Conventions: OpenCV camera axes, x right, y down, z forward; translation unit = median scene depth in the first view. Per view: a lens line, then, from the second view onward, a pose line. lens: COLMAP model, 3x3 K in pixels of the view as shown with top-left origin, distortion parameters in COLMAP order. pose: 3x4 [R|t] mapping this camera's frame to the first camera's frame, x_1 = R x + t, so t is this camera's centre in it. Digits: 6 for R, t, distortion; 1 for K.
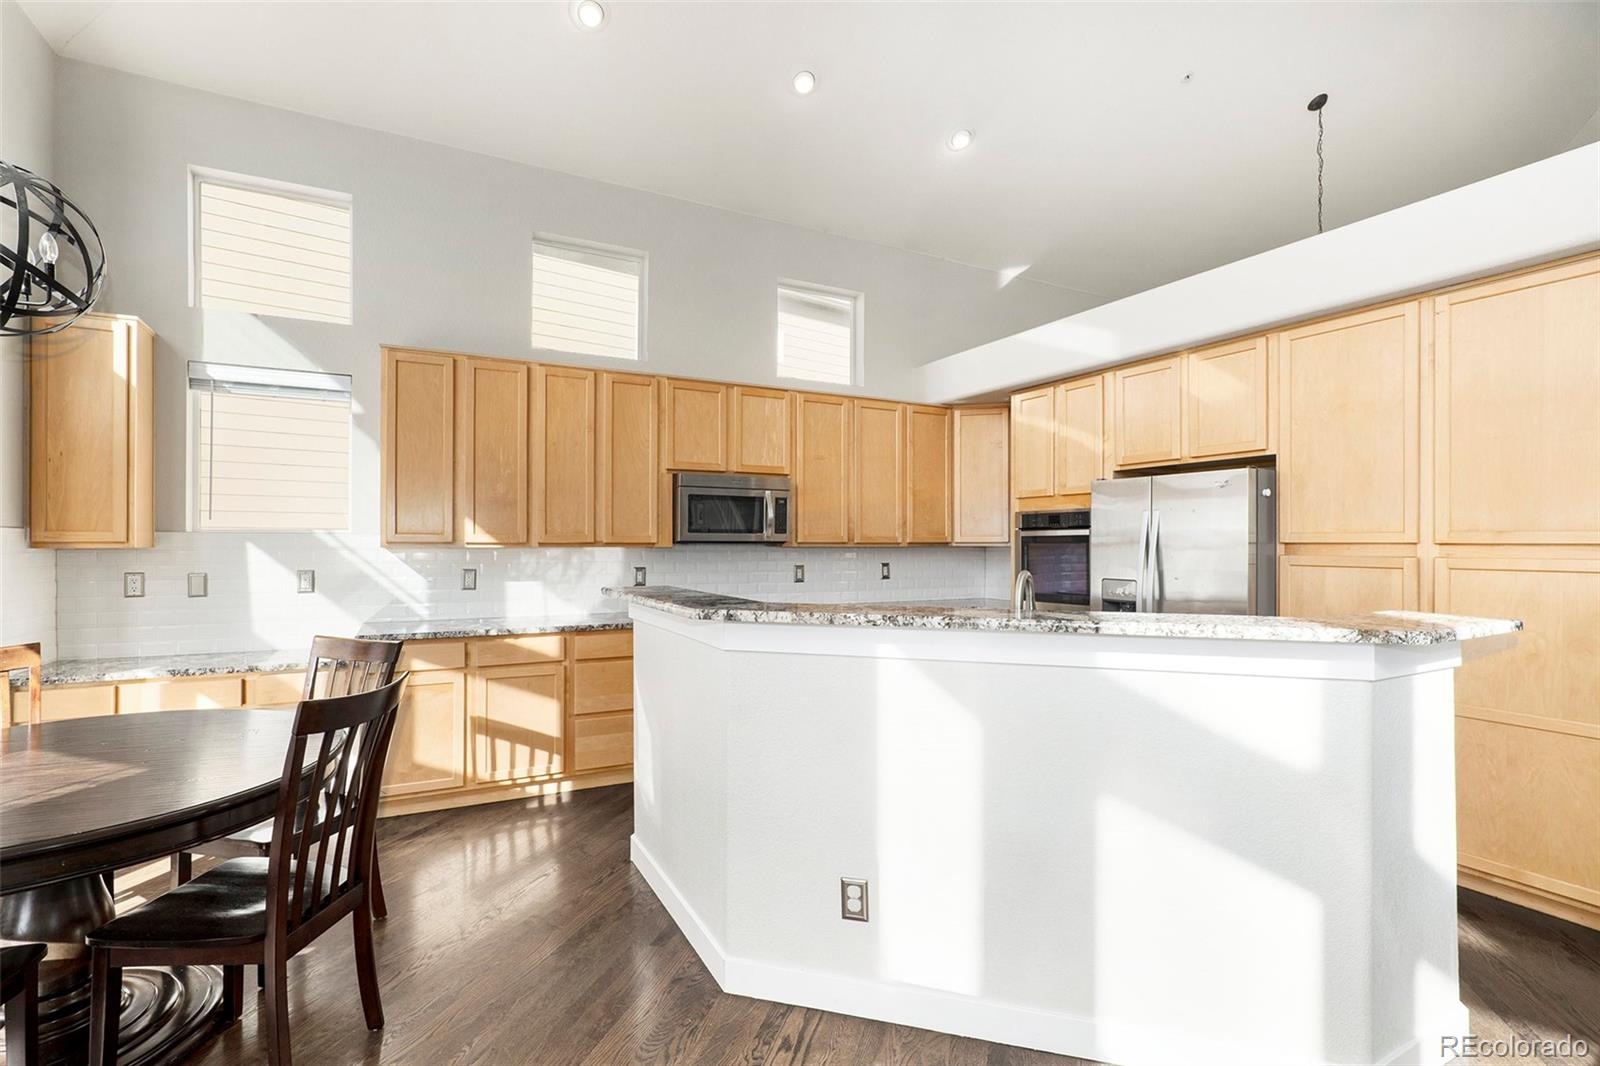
lens RADIAL K [[748.8, 0, 799.8], [0, 748.8, 544.2], [0, 0, 1]] dist [-0.001169, 0.000150]
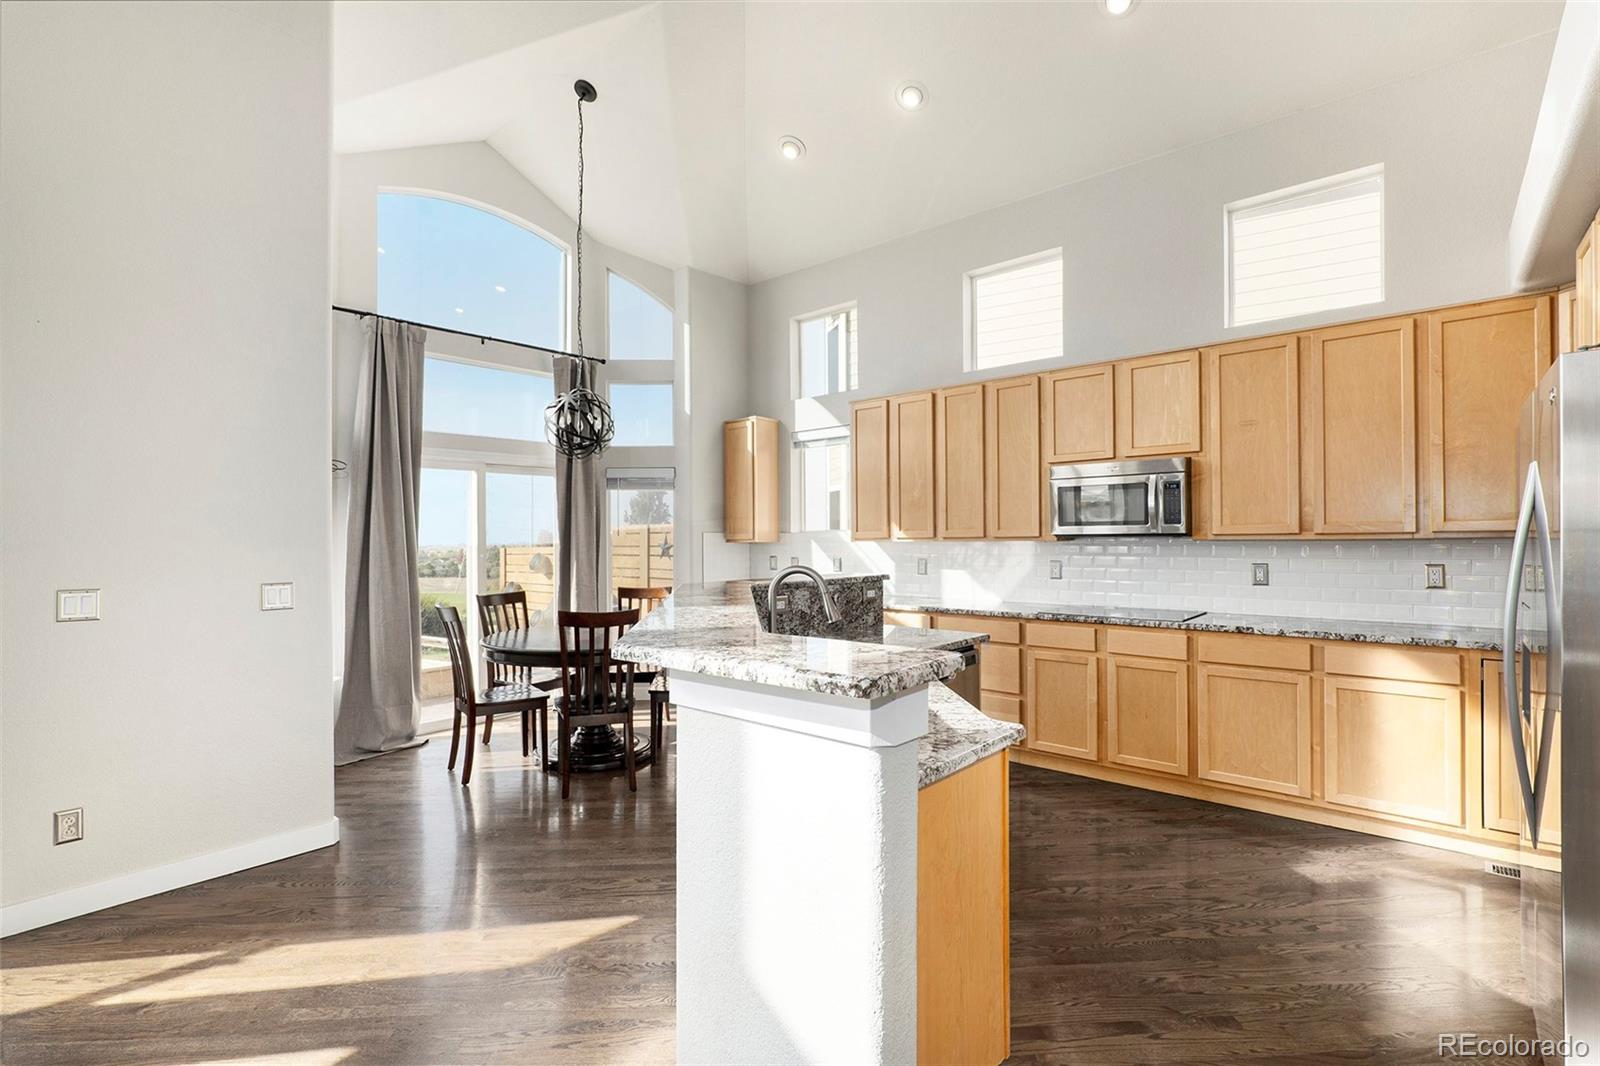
lens RADIAL K [[741.9, 0, 801.1], [0, 741.9, 538.9], [0, 0, 1]] dist [-0.016046, 0.000603]
pose [[0.364300, -0.004813, -0.931269, 0.602926], [0.008536, 0.999962, -0.001829, 0.000380], [0.931243, -0.007283, 0.364327, 0.317797]]
